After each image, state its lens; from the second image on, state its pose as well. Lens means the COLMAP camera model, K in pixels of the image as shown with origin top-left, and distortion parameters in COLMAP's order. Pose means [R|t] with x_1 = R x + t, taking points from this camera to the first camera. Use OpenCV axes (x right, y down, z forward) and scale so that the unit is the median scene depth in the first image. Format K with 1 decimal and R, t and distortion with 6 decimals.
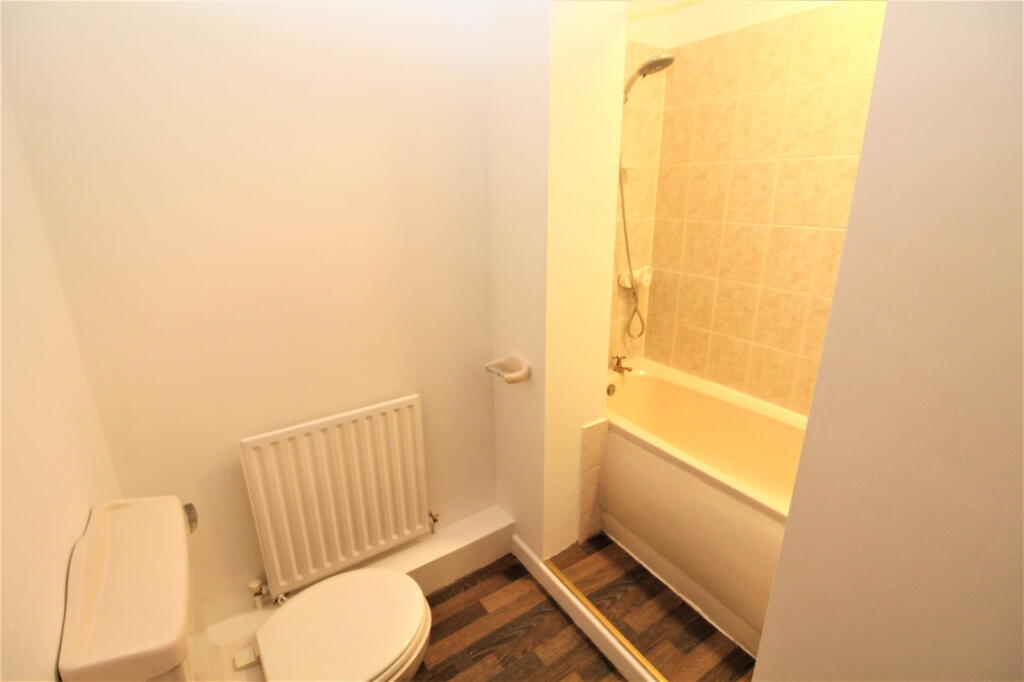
lens RADIAL K [[445.7, 0, 512.0], [0, 445.7, 341.0], [0, 0, 1]] dist [0.001028, 0.000034]
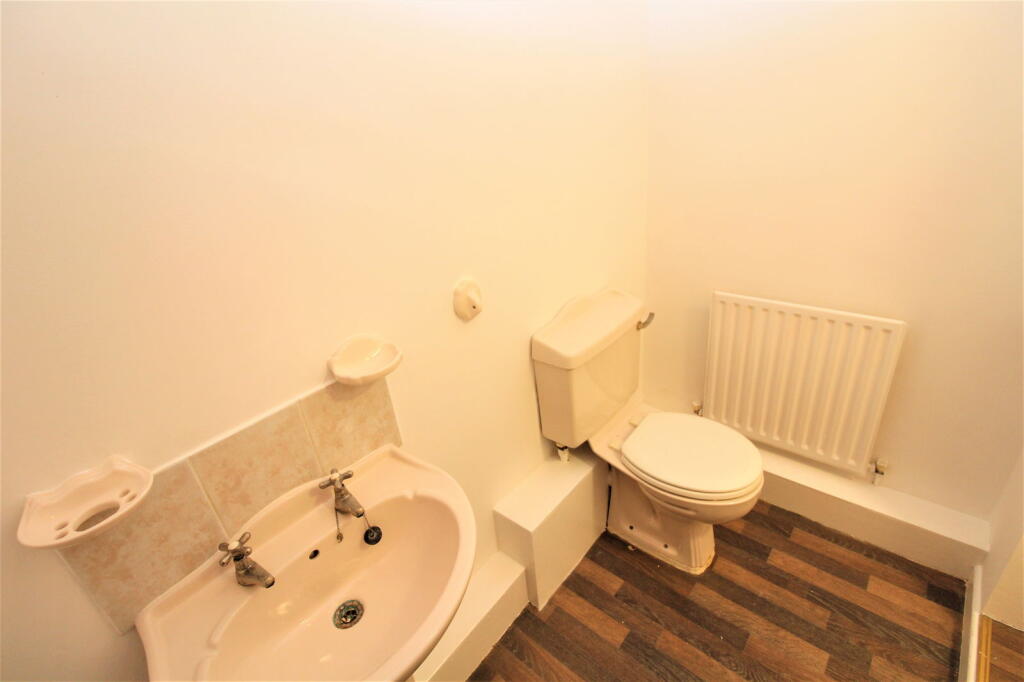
lens RADIAL K [[472.0, 0, 512.0], [0, 472.0, 341.0], [0, 0, 1]] dist [-0.000263, -0.010715]
pose [[0.297623, 0.451343, -0.841255, 0.309443], [-0.176926, 0.891999, 0.415974, -0.078345], [0.938146, 0.025036, 0.345333, 0.038238]]
